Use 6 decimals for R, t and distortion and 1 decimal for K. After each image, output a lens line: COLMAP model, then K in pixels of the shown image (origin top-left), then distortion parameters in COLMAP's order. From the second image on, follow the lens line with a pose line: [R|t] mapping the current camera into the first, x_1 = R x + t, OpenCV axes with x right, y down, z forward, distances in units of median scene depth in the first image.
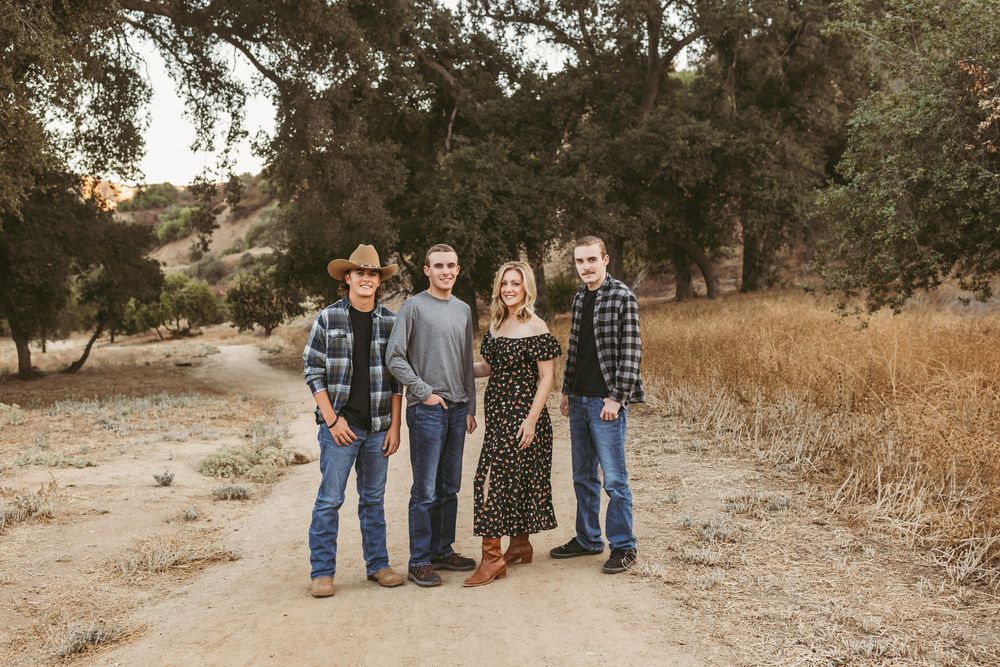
lens RADIAL K [[915.2, 0, 500.0], [0, 915.2, 333.5], [0, 0, 1]] dist [-0.003621, 0.005234]
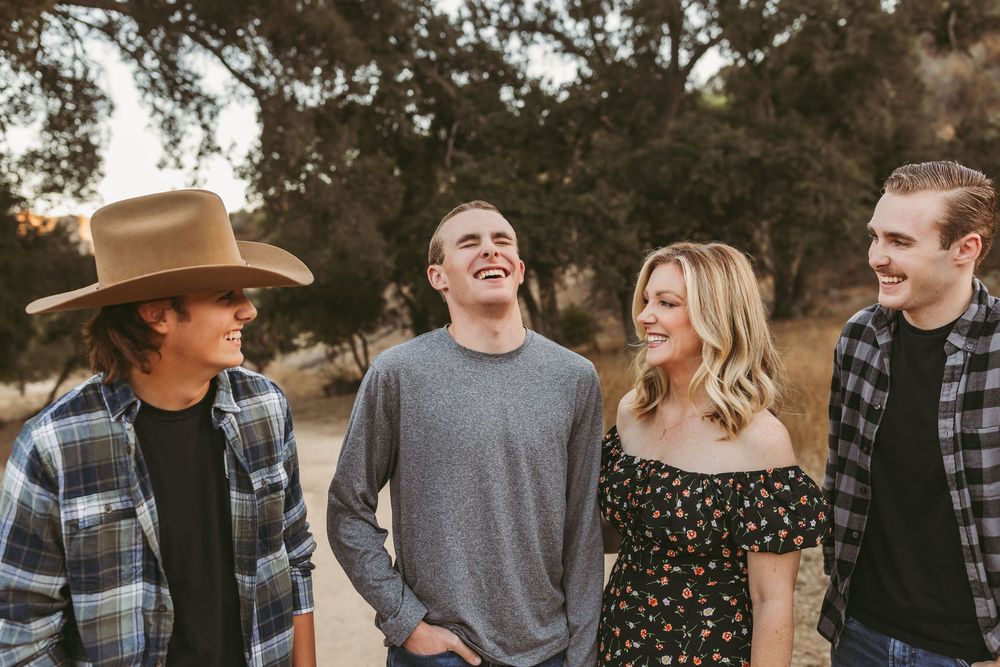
lens RADIAL K [[917.4, 0, 500.0], [0, 917.4, 333.5], [0, 0, 1]] dist [0.000719, -0.005931]
pose [[0.999888, -0.014959, 0.000219, -0.009398], [0.014957, 0.999267, -0.035238, -0.005688], [0.000308, 0.035238, 0.999379, 0.107327]]
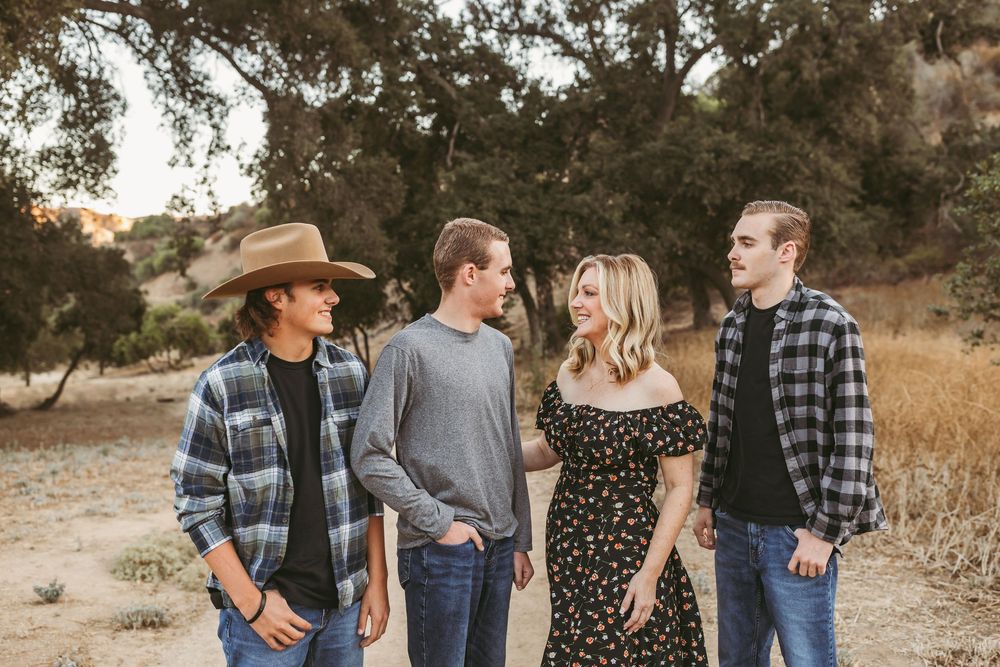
lens RADIAL K [[915.2, 0, 500.0], [0, 915.2, 333.5], [0, 0, 1]] dist [-0.003621, 0.005234]
pose [[0.999988, -0.004834, 0.000729, -0.007530], [0.004855, 0.999493, -0.031474, -0.003344], [-0.000577, 0.031478, 0.999504, 0.081368]]
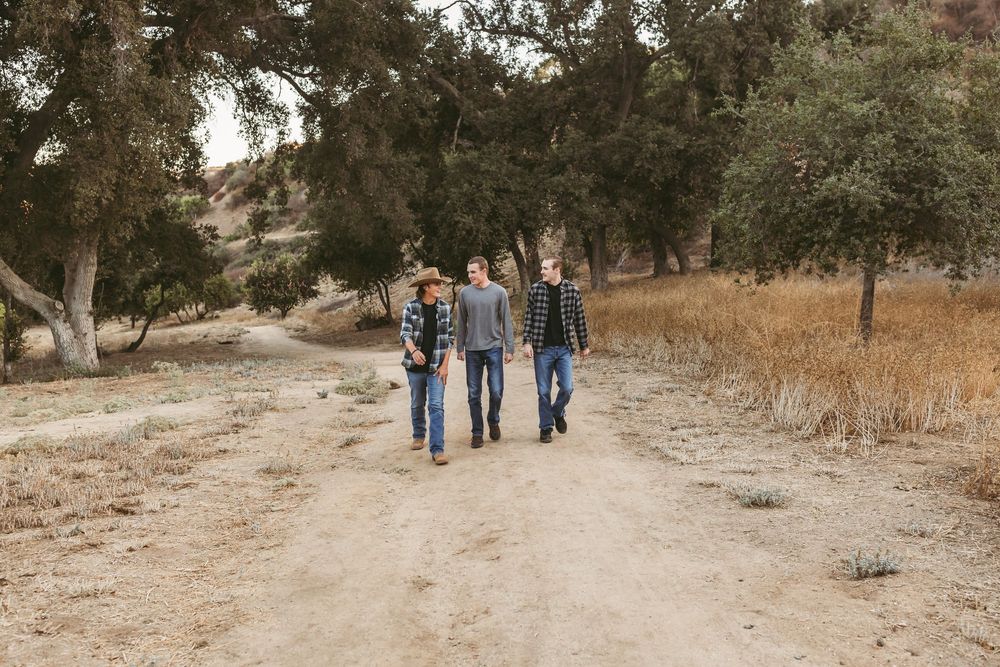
lens RADIAL K [[917.4, 0, 500.0], [0, 917.4, 333.5], [0, 0, 1]] dist [0.000719, -0.005931]
pose [[0.999680, -0.023932, 0.008249, -0.014195], [0.023730, 0.999436, 0.023772, 0.004056], [-0.008813, -0.023568, 0.999683, -0.183361]]
